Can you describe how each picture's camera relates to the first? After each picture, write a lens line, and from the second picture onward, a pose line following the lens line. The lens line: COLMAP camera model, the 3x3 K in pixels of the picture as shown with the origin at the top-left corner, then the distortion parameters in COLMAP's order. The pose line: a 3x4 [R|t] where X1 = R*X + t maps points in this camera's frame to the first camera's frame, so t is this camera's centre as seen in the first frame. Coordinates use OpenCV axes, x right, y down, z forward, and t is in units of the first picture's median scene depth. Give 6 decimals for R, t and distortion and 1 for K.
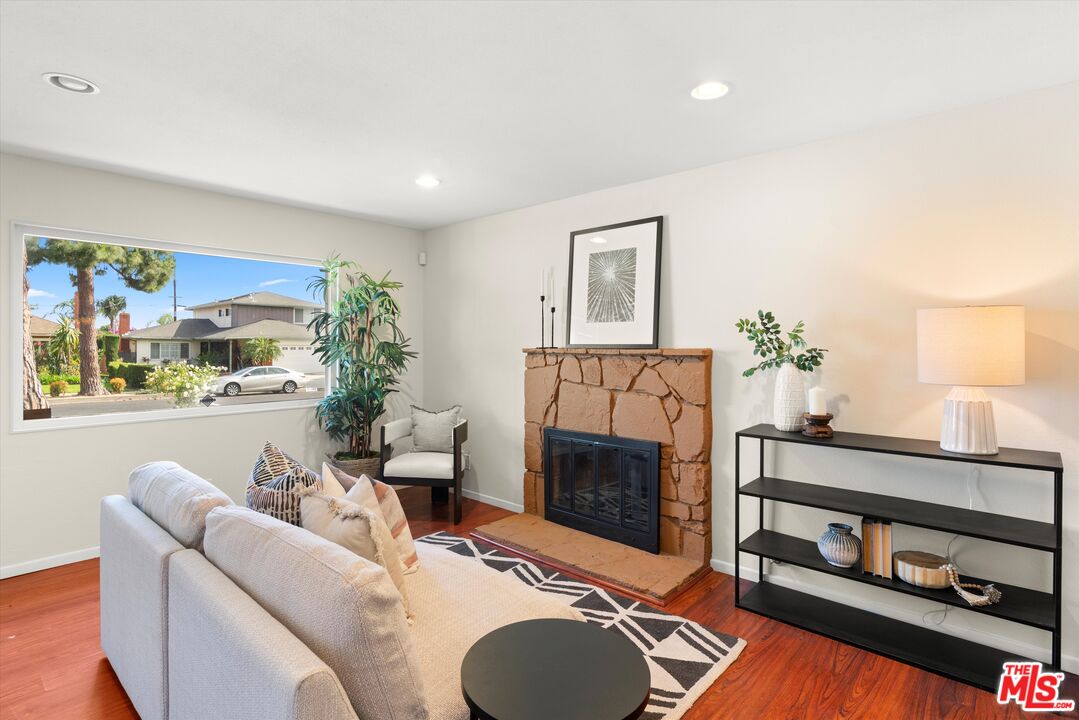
lens RADIAL K [[543.3, 0, 538.4], [0, 543.3, 344.4], [0, 0, 1]] dist [-0.004180, -0.000291]
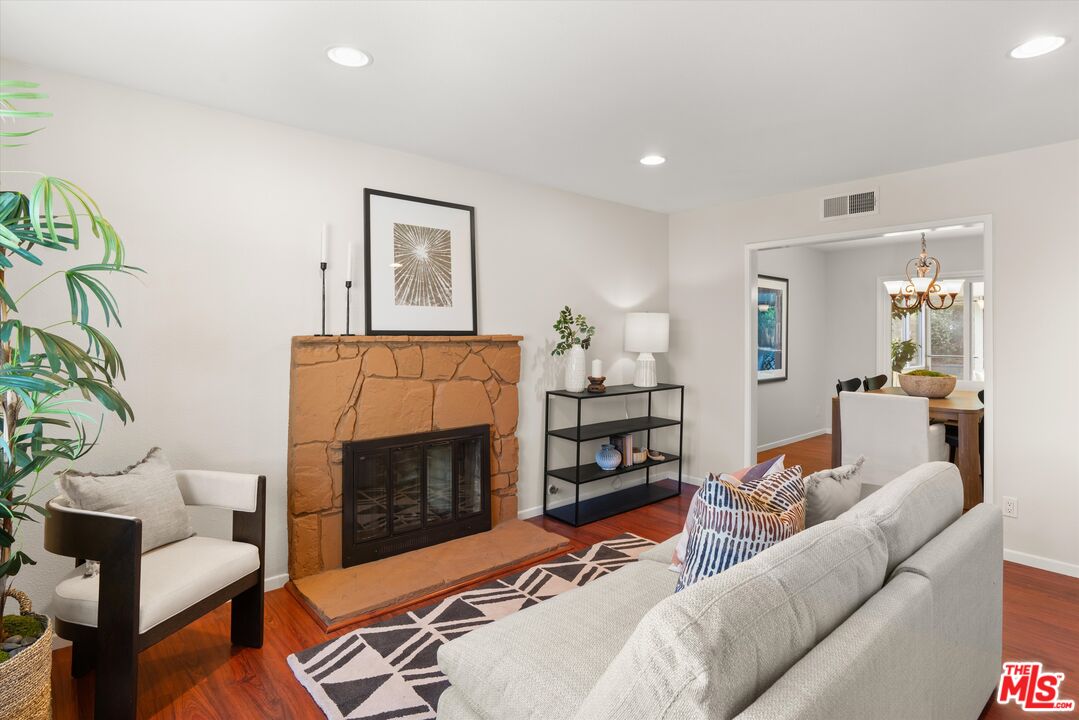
lens RADIAL K [[566.9, 0, 541.2], [0, 566.9, 322.7], [0, 0, 1]] dist [0.000226, 0.000025]
pose [[0.111735, 0.012798, 0.993656, -0.821384], [-0.005015, 0.999912, -0.012314, -0.002768], [-0.993725, -0.003607, 0.111789, 0.737209]]
